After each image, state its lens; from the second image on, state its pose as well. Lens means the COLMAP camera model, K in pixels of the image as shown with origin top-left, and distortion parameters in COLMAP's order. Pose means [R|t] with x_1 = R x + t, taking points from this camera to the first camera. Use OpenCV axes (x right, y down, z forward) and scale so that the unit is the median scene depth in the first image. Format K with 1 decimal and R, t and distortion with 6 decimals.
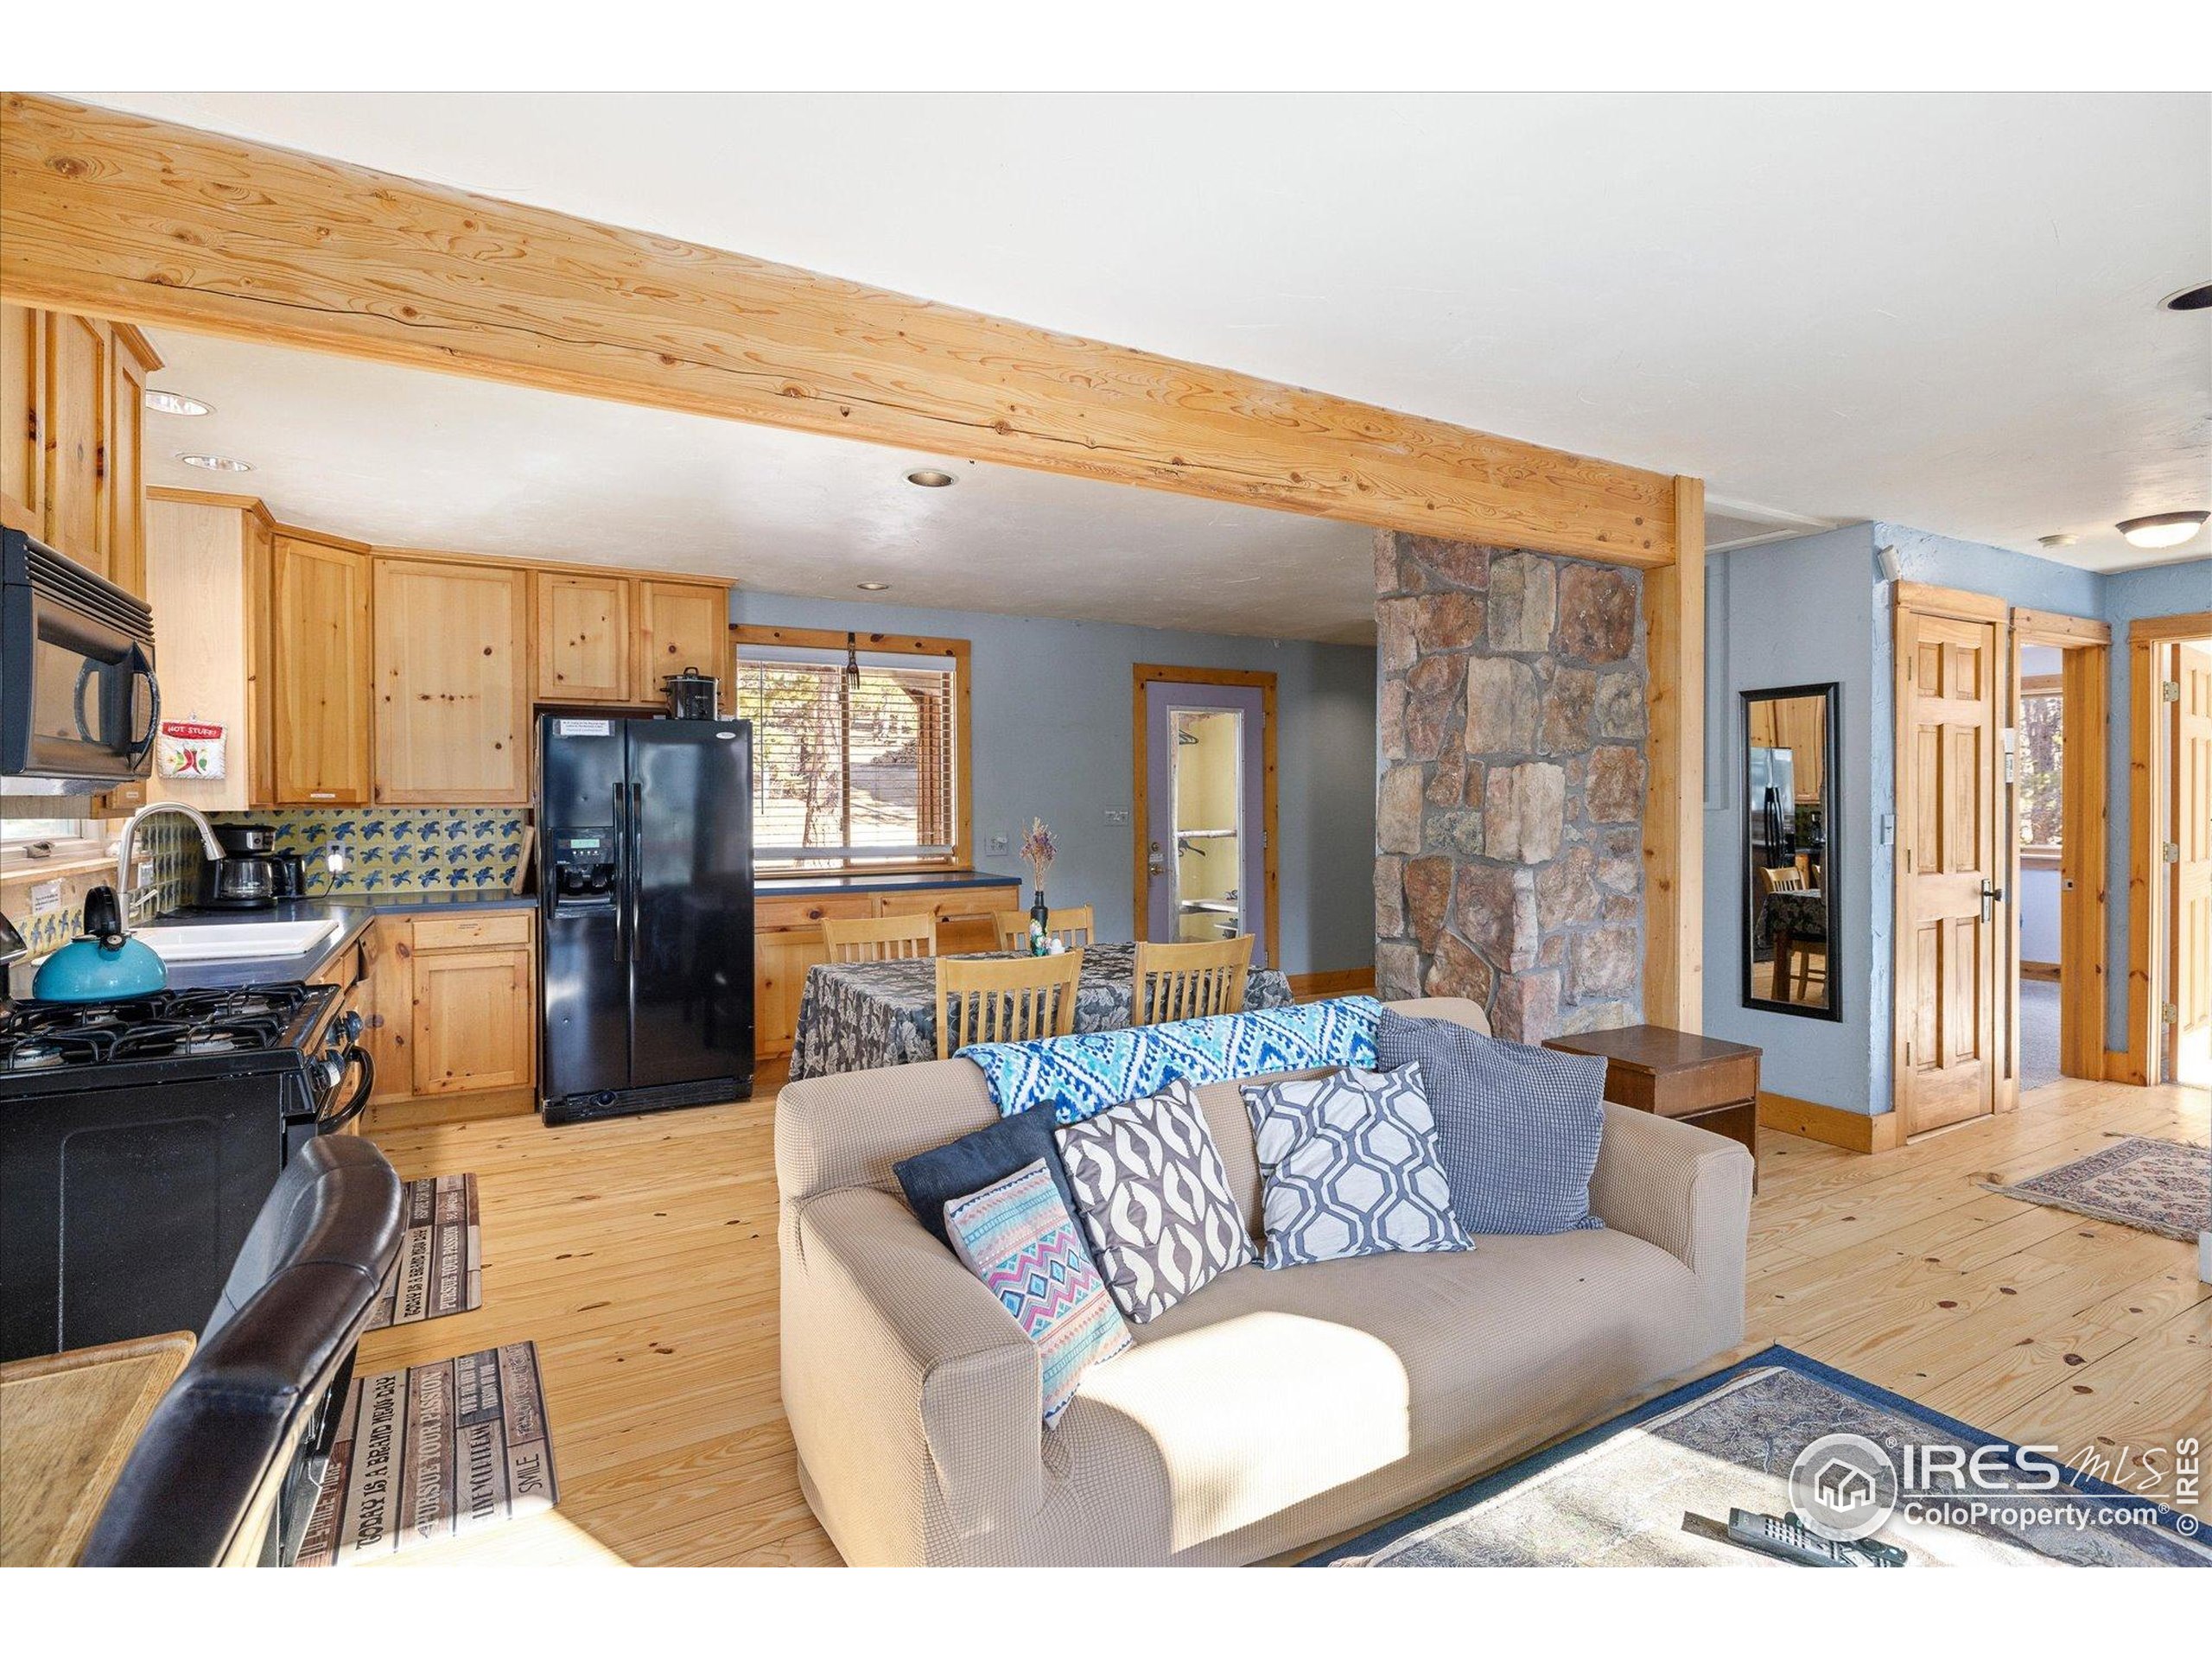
lens RADIAL K [[1101.5, 0, 1102.0], [0, 1101.5, 809.2], [0, 0, 1]] dist [-0.005395, 0.000345]
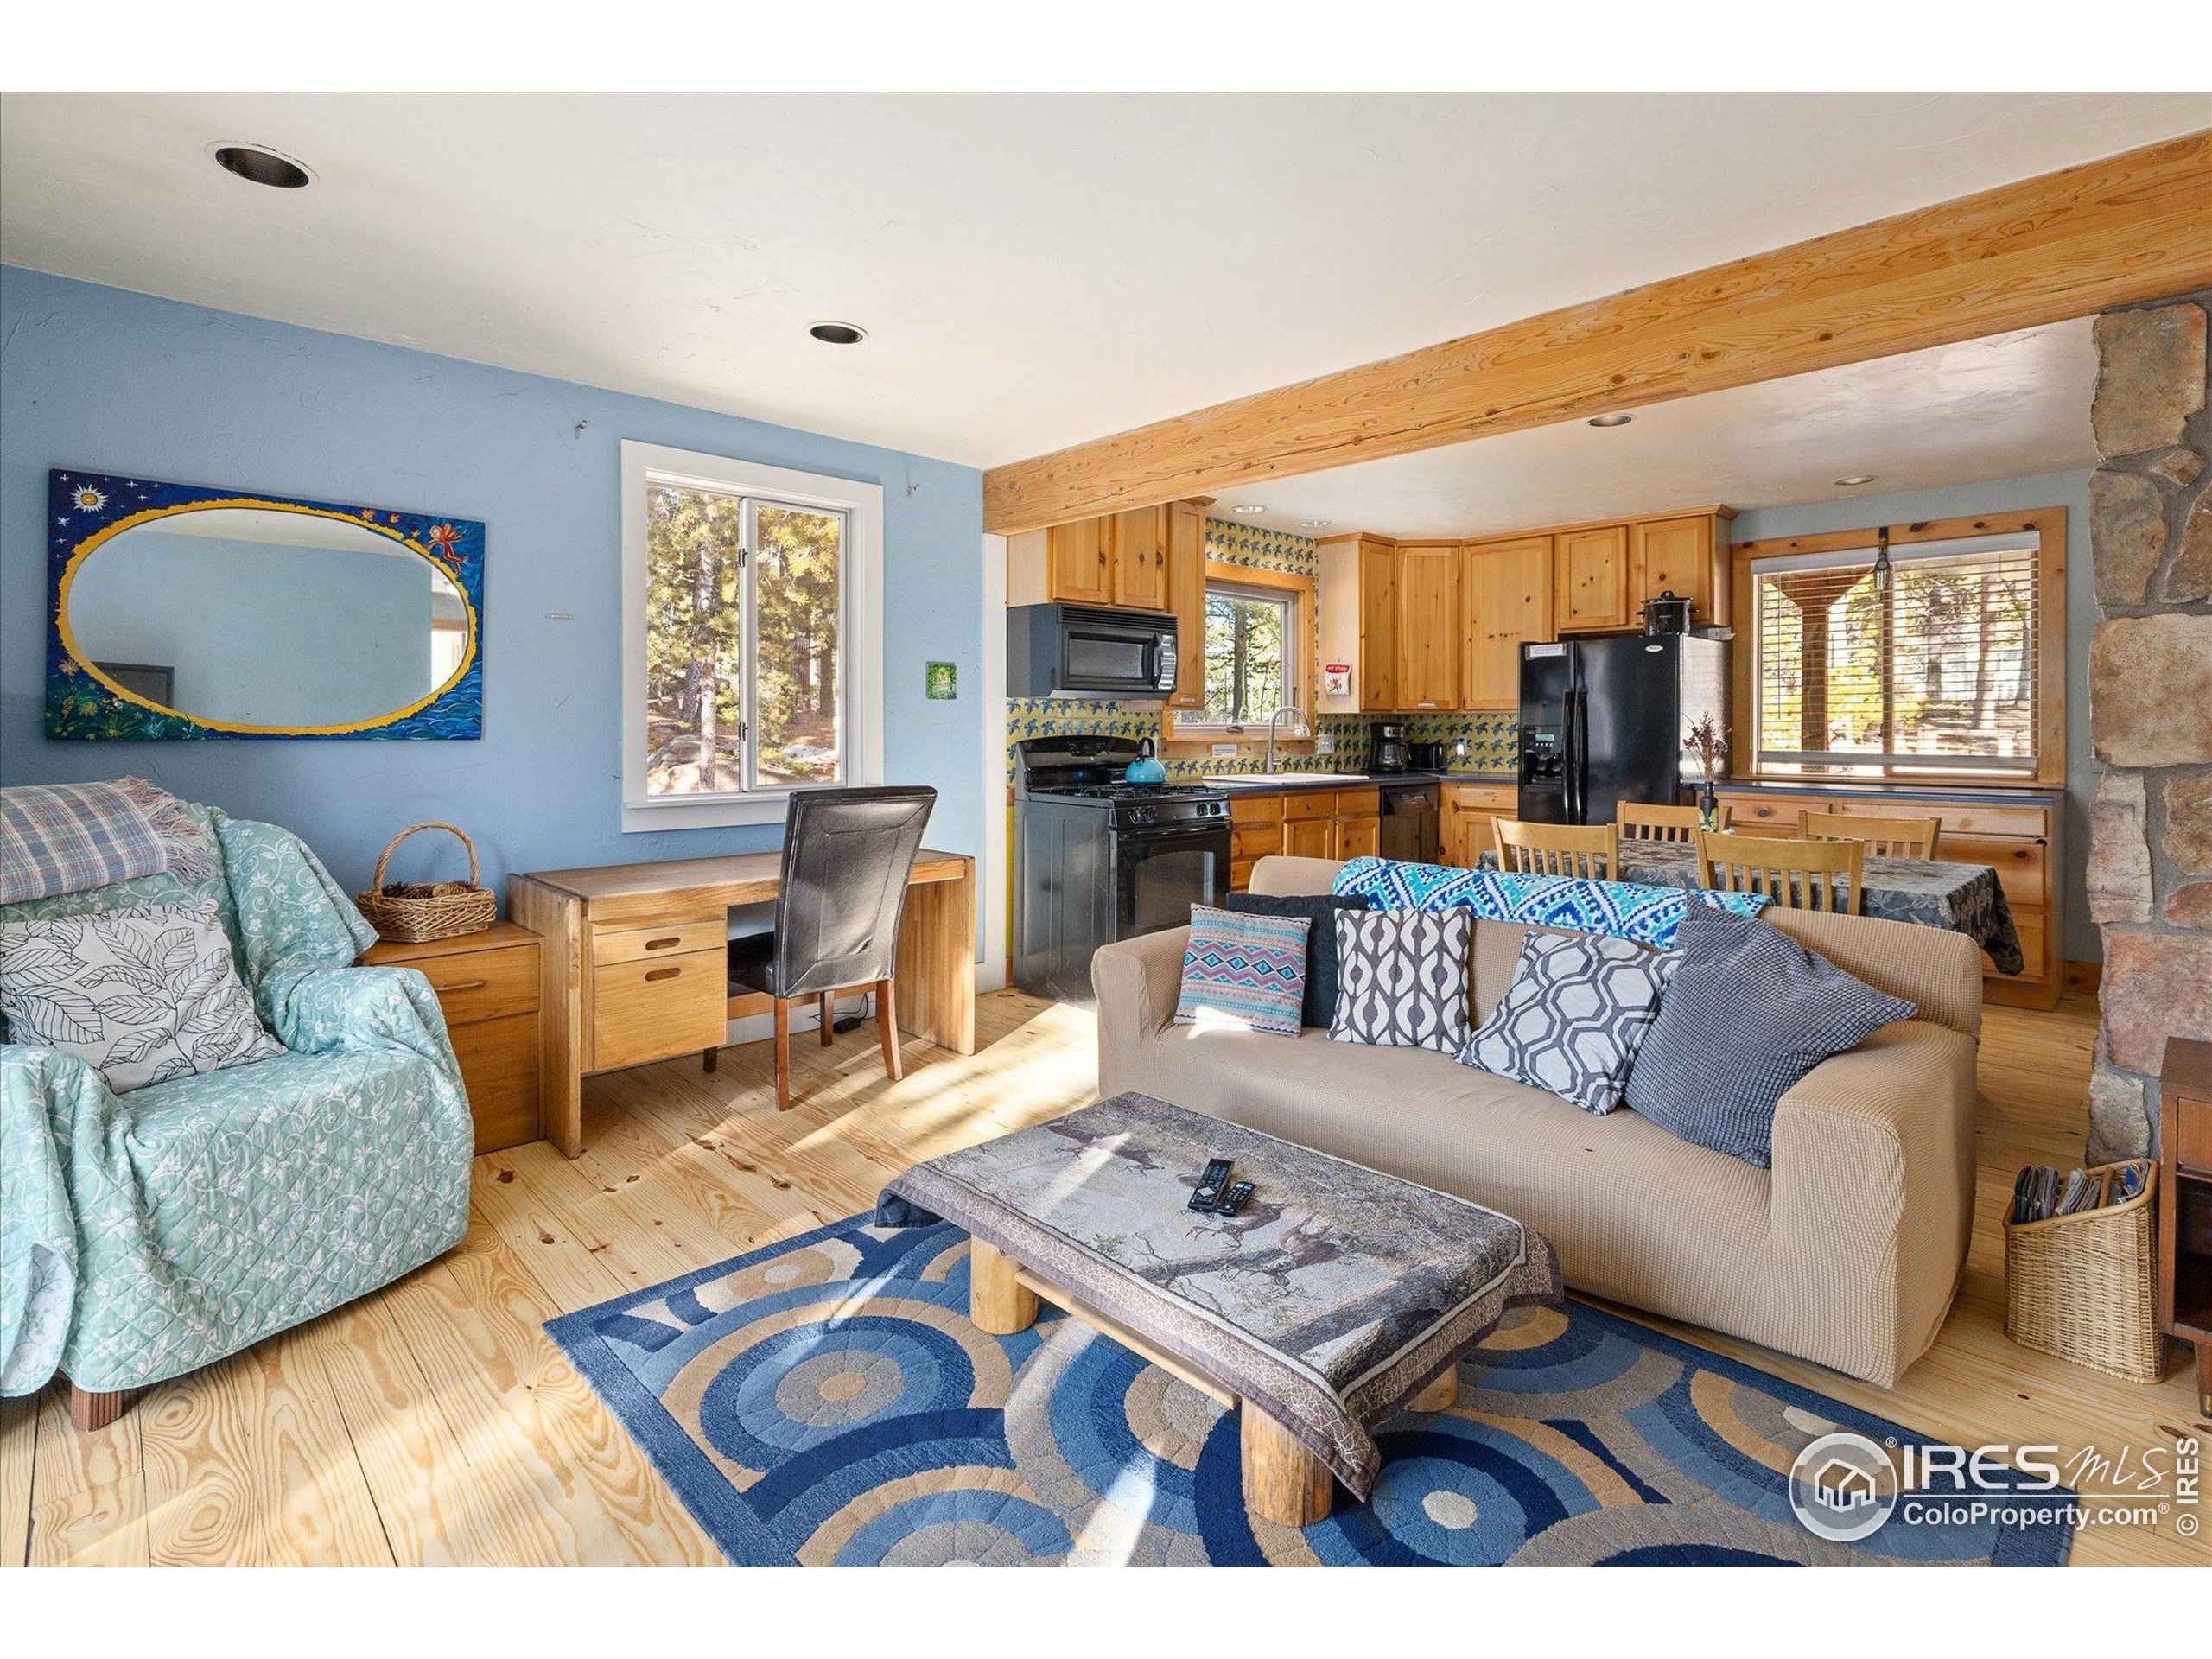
lens RADIAL K [[1069.3, 0, 1101.7], [0, 1069.3, 727.7], [0, 0, 1]] dist [-0.003606, -0.000162]
pose [[0.238581, 0.002645, -0.971119, 0.644263], [-0.010606, 0.999944, 0.000118, 0.024163], [0.971065, 0.010271, 0.238596, 0.168102]]
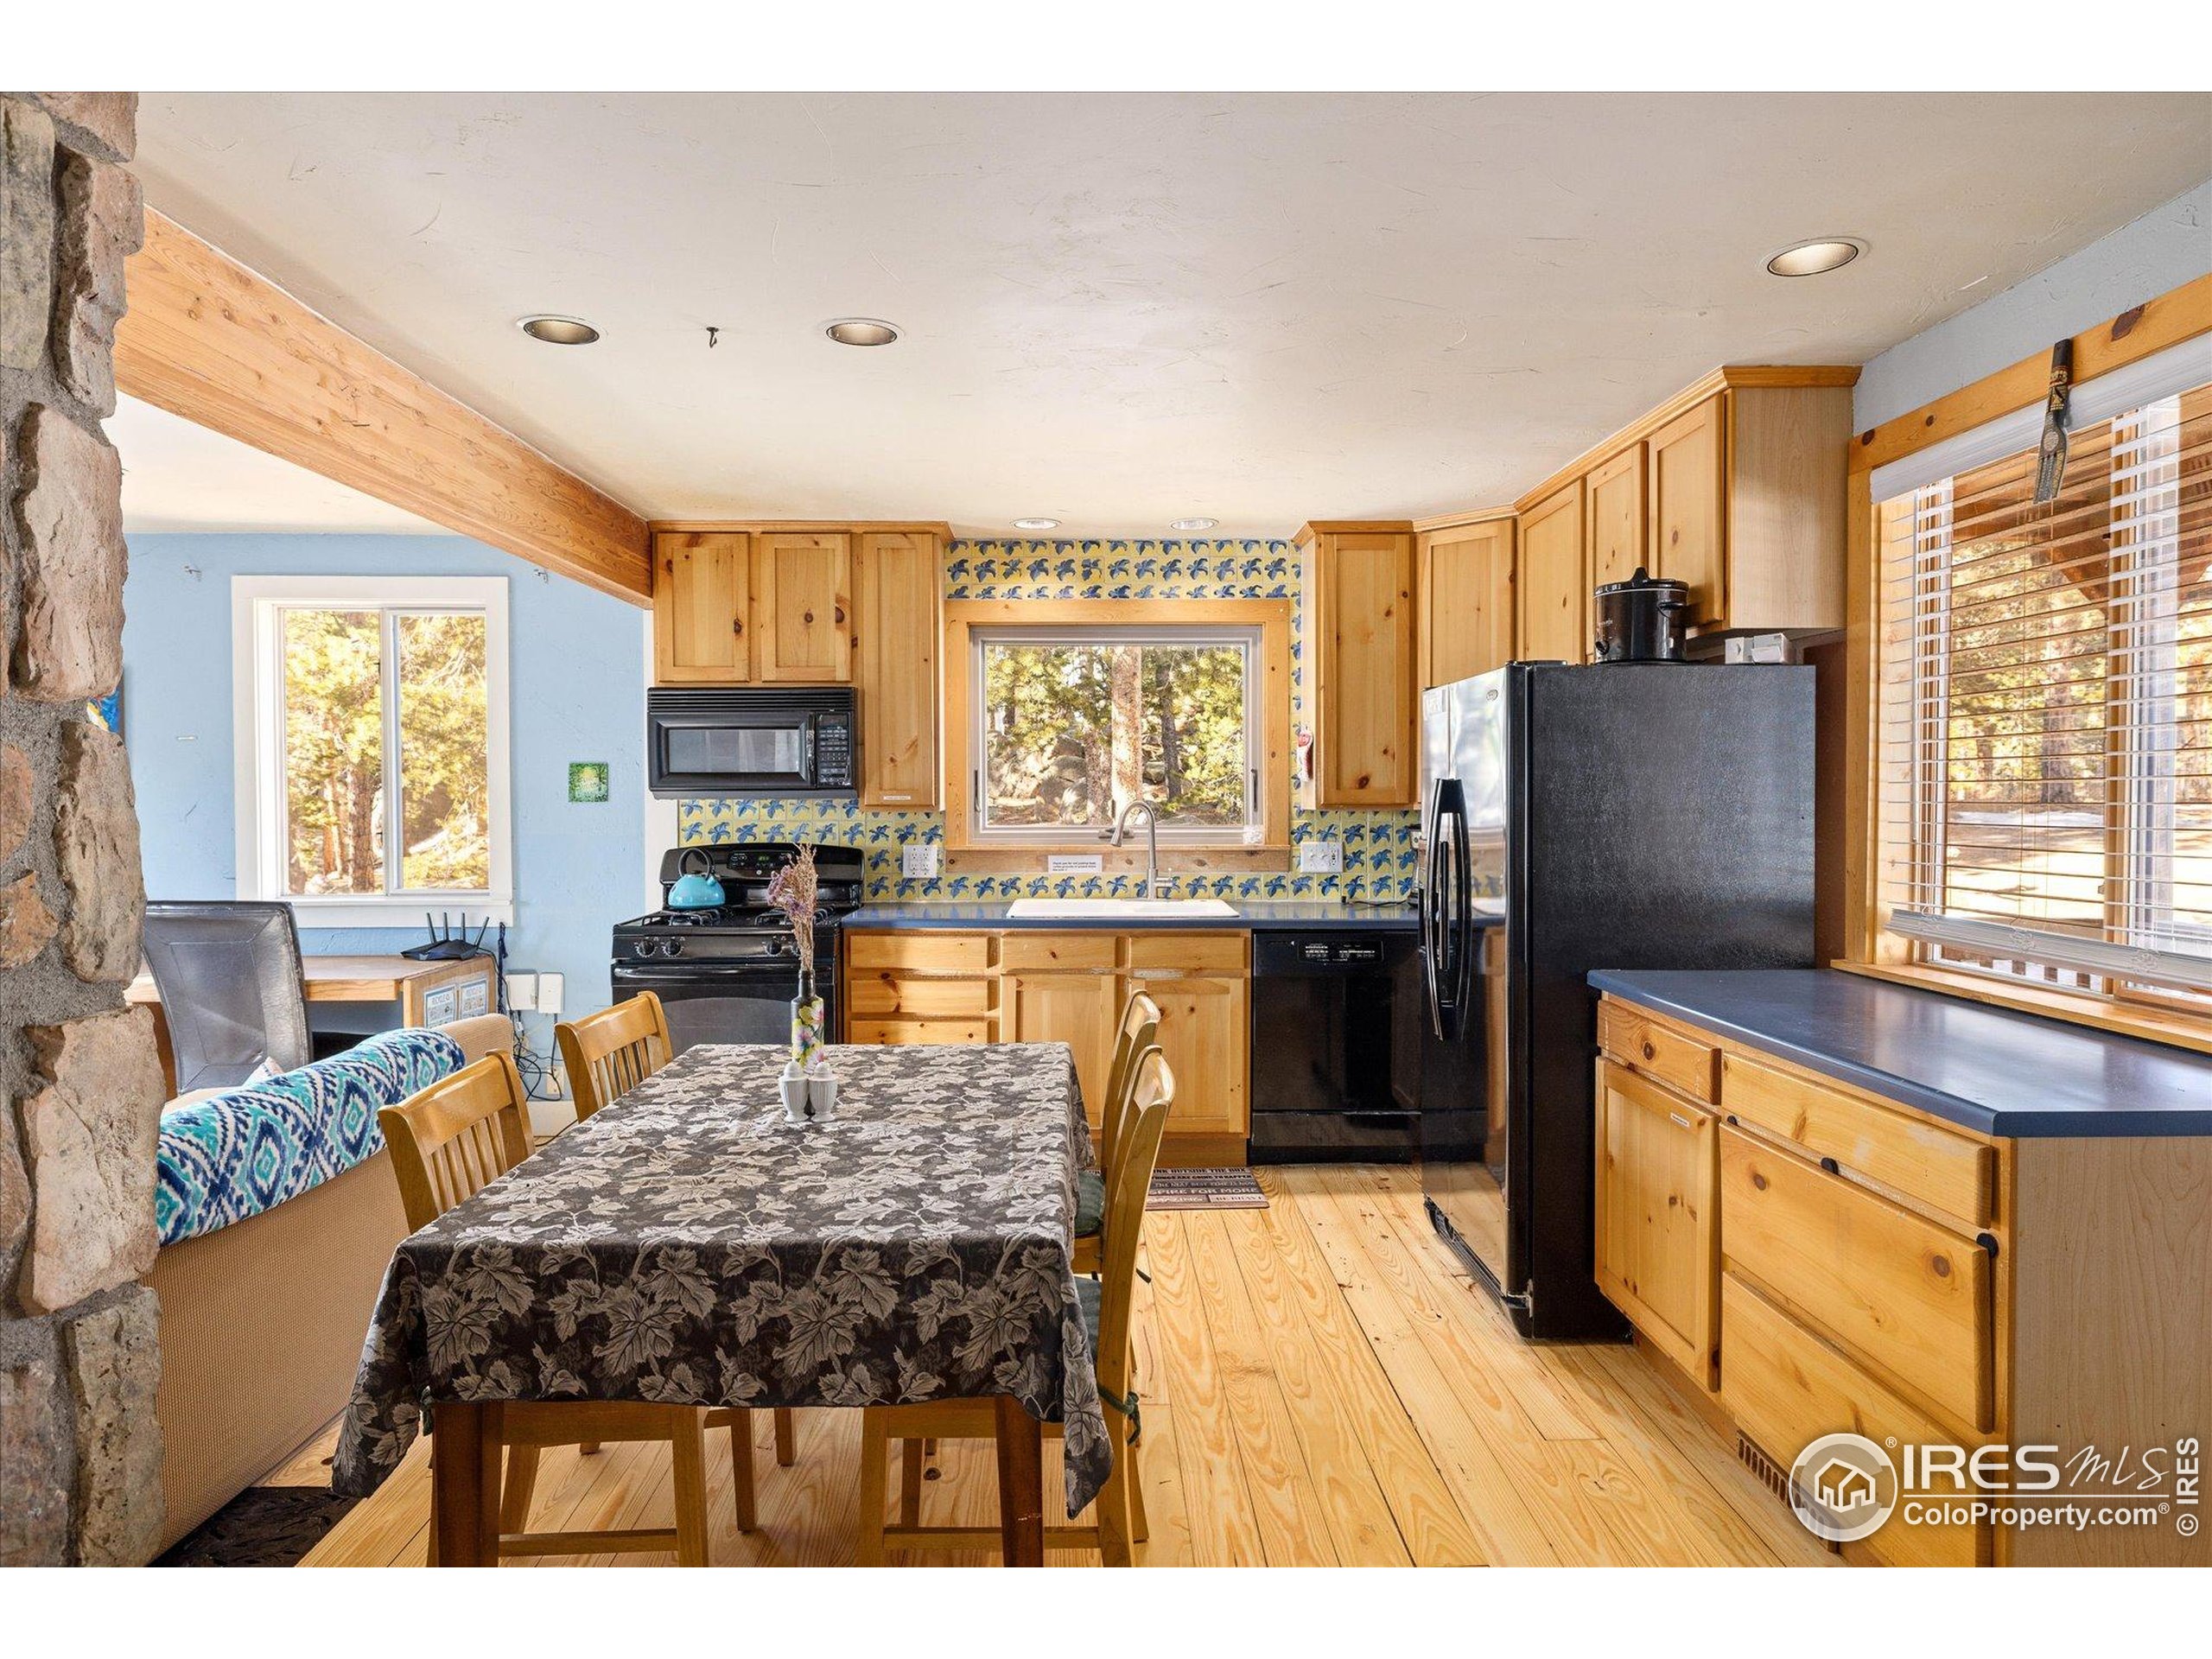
lens RADIAL K [[1299.9, 0, 1106.0], [0, 1299.9, 829.5], [0, 0, 1]] dist [0.010553, 0.000145]
pose [[-0.480542, 0.025004, -0.876615, 0.384969], [-0.005668, 0.999484, 0.031615, -0.016053], [0.876953, 0.020161, -0.480152, 1.209653]]
